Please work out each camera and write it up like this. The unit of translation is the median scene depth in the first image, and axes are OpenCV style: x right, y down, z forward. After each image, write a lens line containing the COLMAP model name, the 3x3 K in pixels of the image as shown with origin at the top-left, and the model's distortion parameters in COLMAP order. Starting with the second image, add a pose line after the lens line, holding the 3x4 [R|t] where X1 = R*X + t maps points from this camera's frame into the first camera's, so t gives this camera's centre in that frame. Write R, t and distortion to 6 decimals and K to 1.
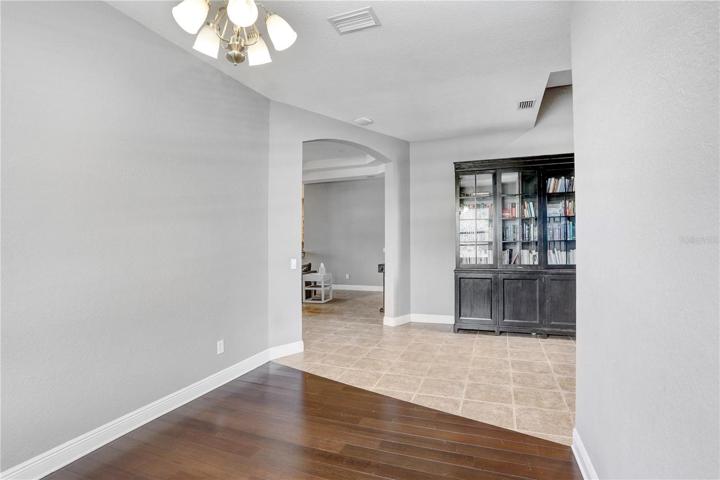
lens RADIAL K [[371.3, 0, 360.9], [0, 371.3, 241.7], [0, 0, 1]] dist [-0.052549, 0.017289]
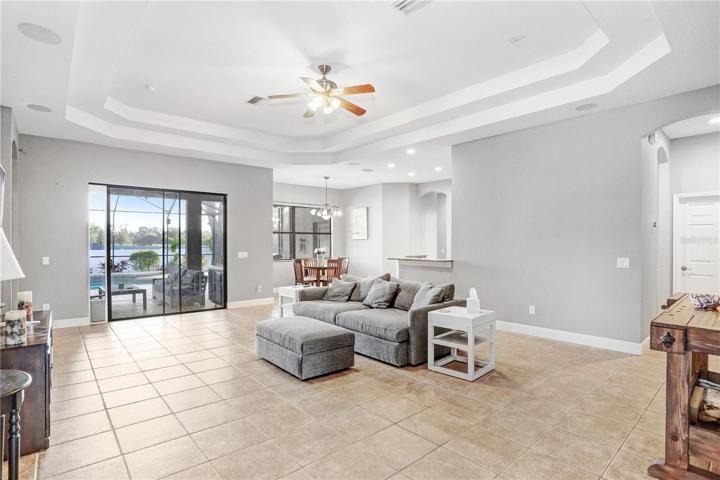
lens RADIAL K [[371.3, 0, 370.7], [0, 371.3, 243.4], [0, 0, 1]] dist [-0.052549, 0.017289]
pose [[0.895599, 0.008263, -0.444785, -0.019516], [-0.007202, 0.999966, 0.004075, -0.001050], [0.444803, -0.000446, 0.895628, 0.827183]]
